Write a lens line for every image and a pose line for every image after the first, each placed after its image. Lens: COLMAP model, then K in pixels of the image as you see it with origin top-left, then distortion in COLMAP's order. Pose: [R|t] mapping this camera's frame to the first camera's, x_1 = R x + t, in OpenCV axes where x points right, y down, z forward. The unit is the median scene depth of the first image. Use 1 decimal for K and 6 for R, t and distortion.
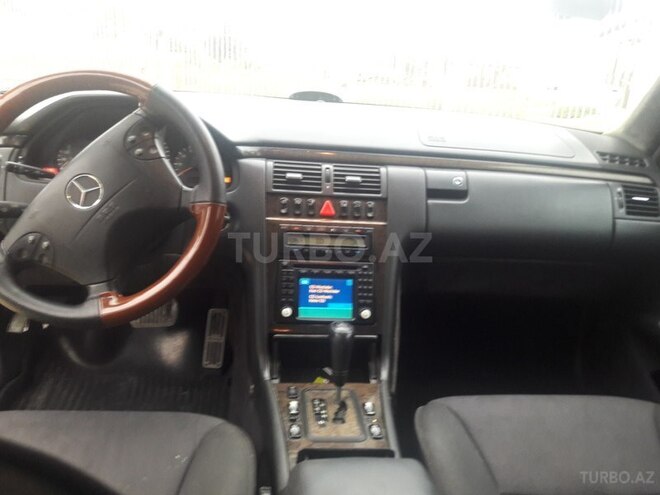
lens RADIAL K [[542.6, 0, 338.1], [0, 542.6, 246.9], [0, 0, 1]] dist [0.014050, -0.054813]
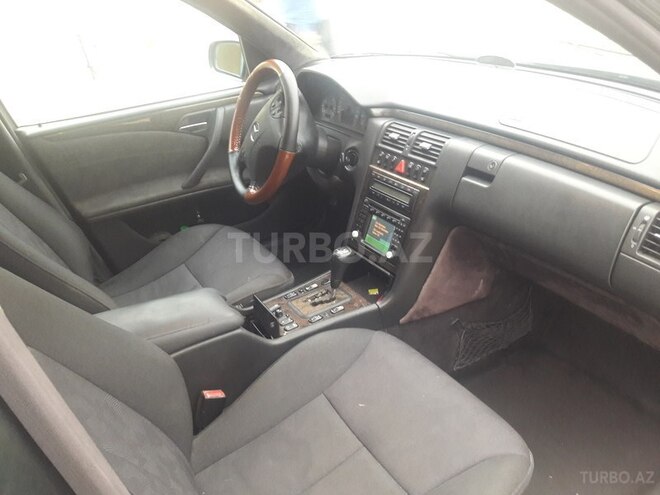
lens RADIAL K [[542.6, 0, 338.1], [0, 542.6, 246.9], [0, 0, 1]] dist [0.014050, -0.054813]
pose [[0.432910, 0.319747, -0.842823, 1.030051], [-0.148895, 0.947498, 0.282979, -0.227915], [0.889055, 0.002987, 0.457790, 0.304450]]
